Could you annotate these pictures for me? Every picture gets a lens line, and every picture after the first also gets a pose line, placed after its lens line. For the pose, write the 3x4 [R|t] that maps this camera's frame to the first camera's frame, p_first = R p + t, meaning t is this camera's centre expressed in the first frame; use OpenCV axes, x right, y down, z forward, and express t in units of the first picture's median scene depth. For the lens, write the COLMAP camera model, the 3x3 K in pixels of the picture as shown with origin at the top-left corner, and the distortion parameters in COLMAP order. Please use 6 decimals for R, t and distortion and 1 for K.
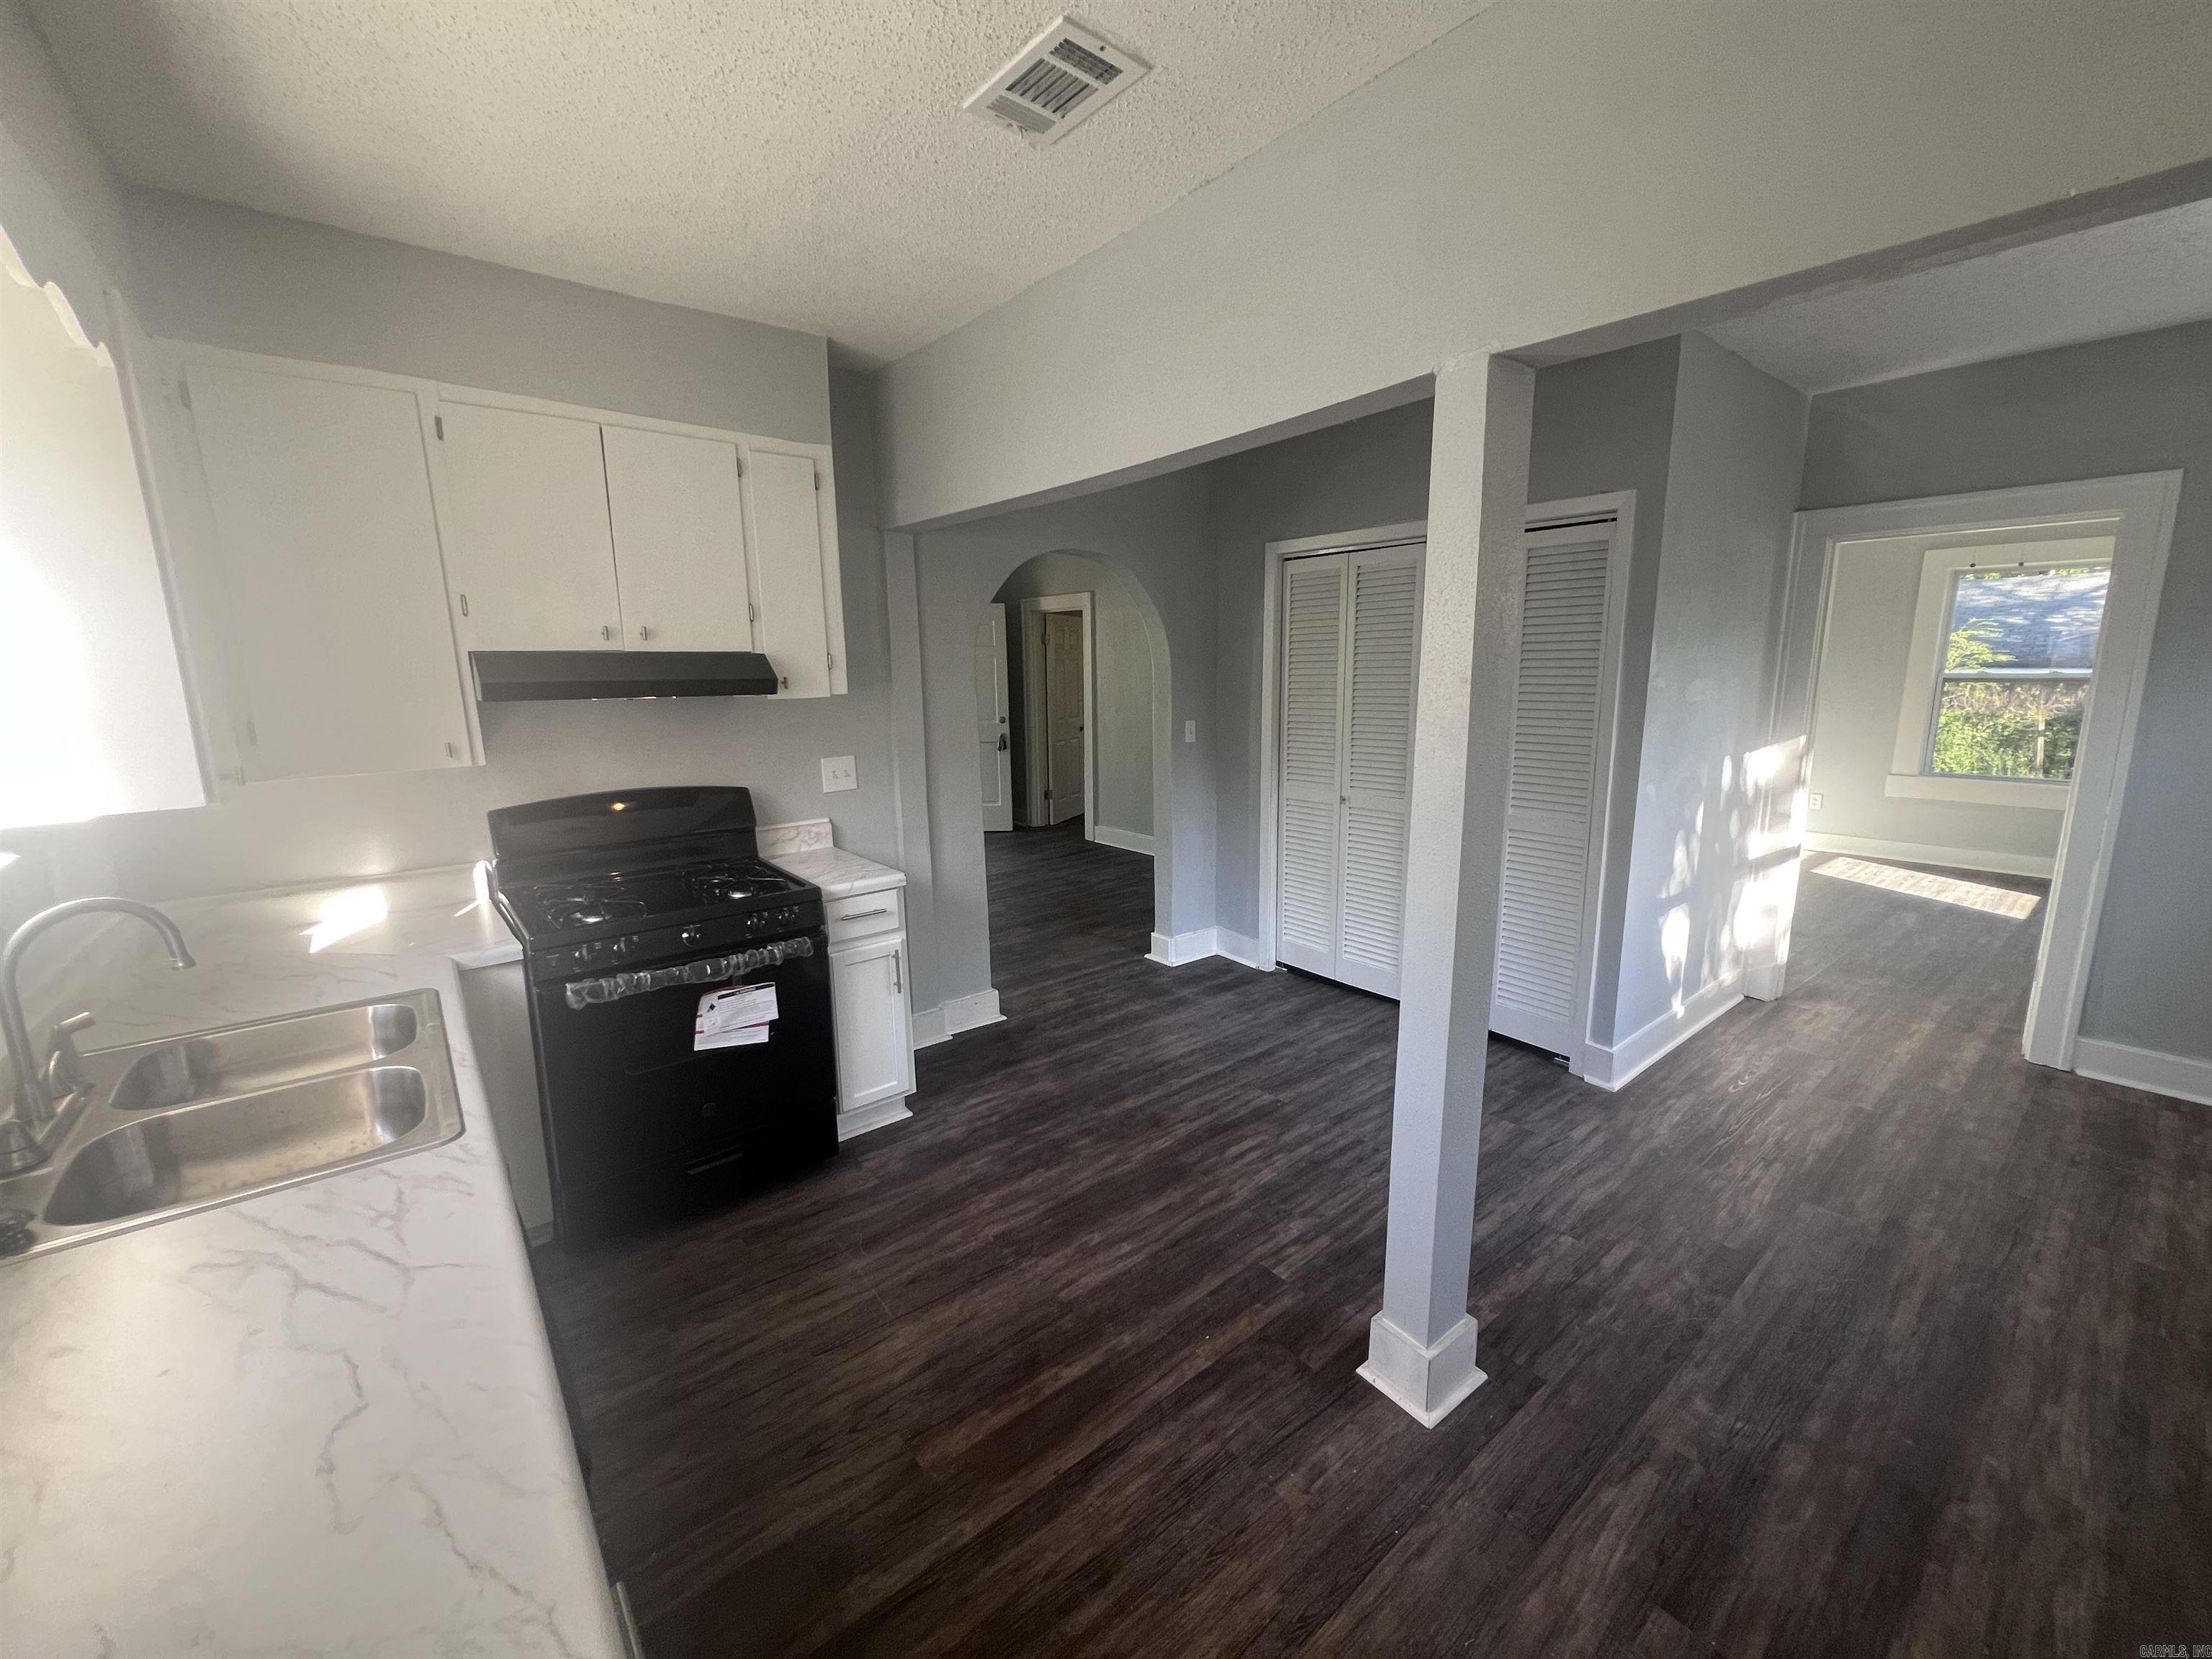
lens RADIAL K [[887.3, 0, 1106.9], [0, 887.3, 826.5], [0, 0, 1]] dist [-0.000452, -0.000019]
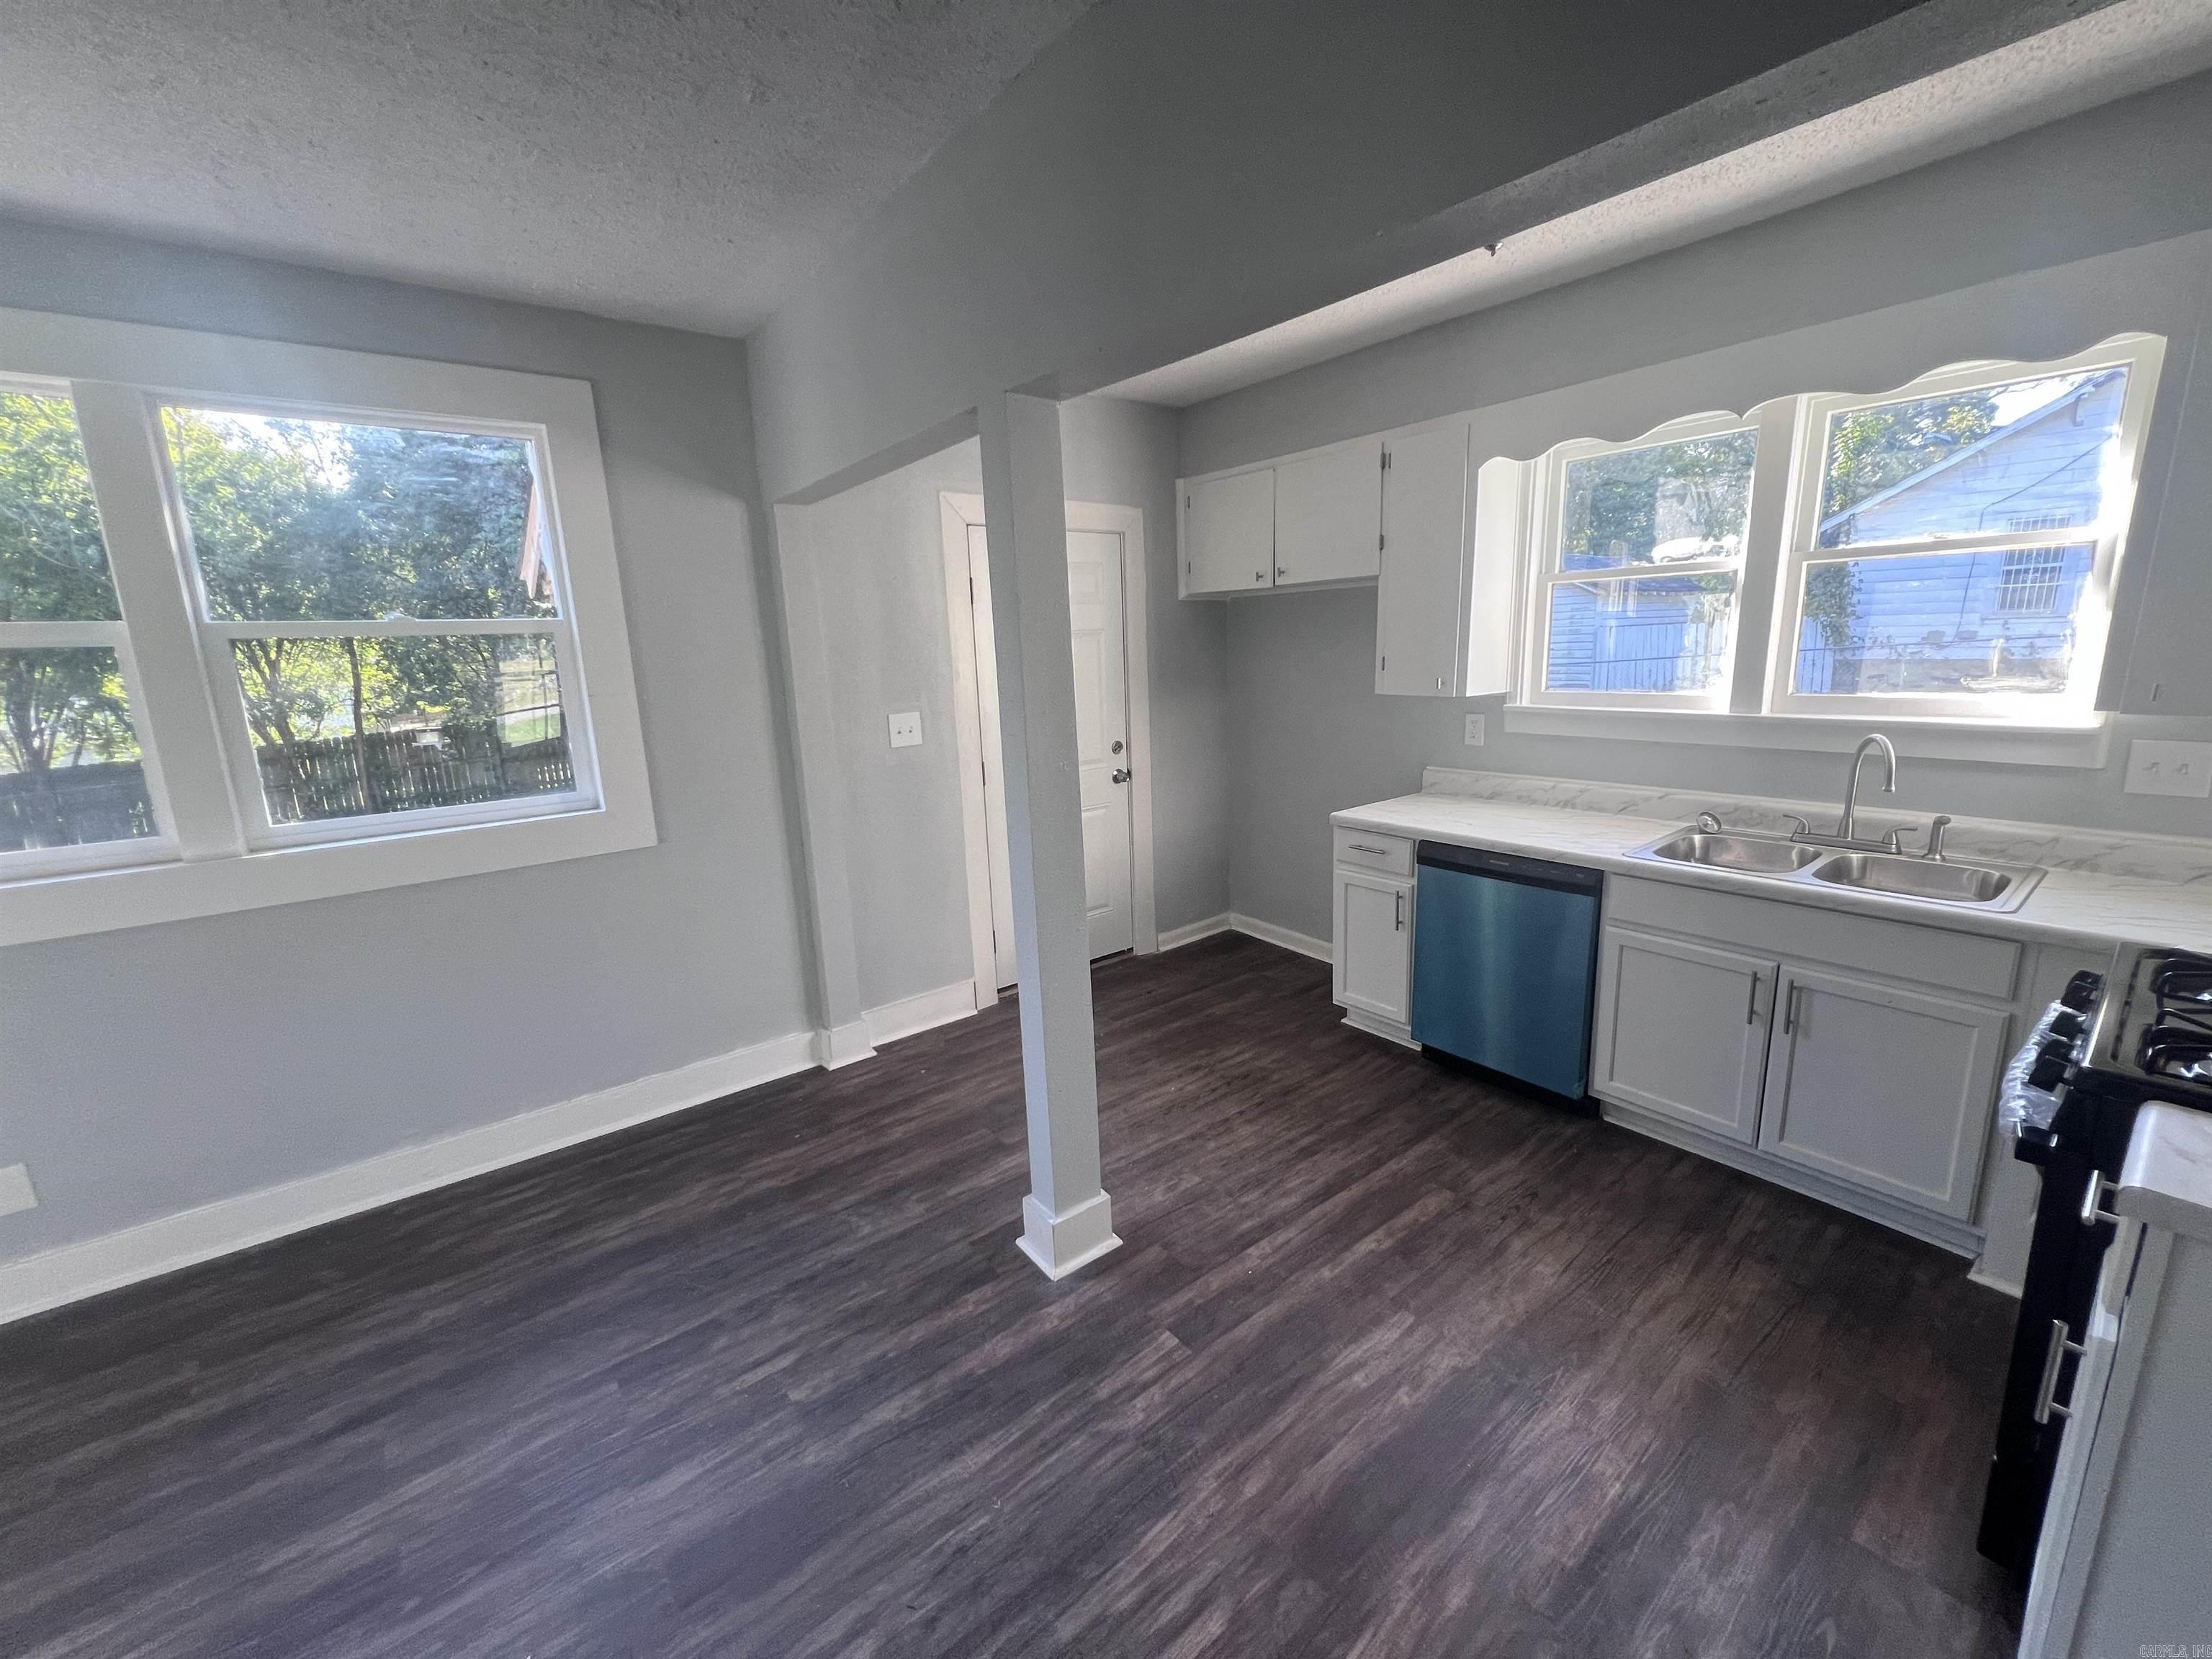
lens RADIAL K [[887.3, 0, 1100.5], [0, 887.3, 822.4], [0, 0, 1]] dist [-0.000452, -0.000019]
pose [[-0.998459, 0.047054, 0.029431, 0.230992], [0.054702, 0.923940, 0.378606, -0.328115], [-0.009377, 0.379633, -0.925090, 1.745545]]
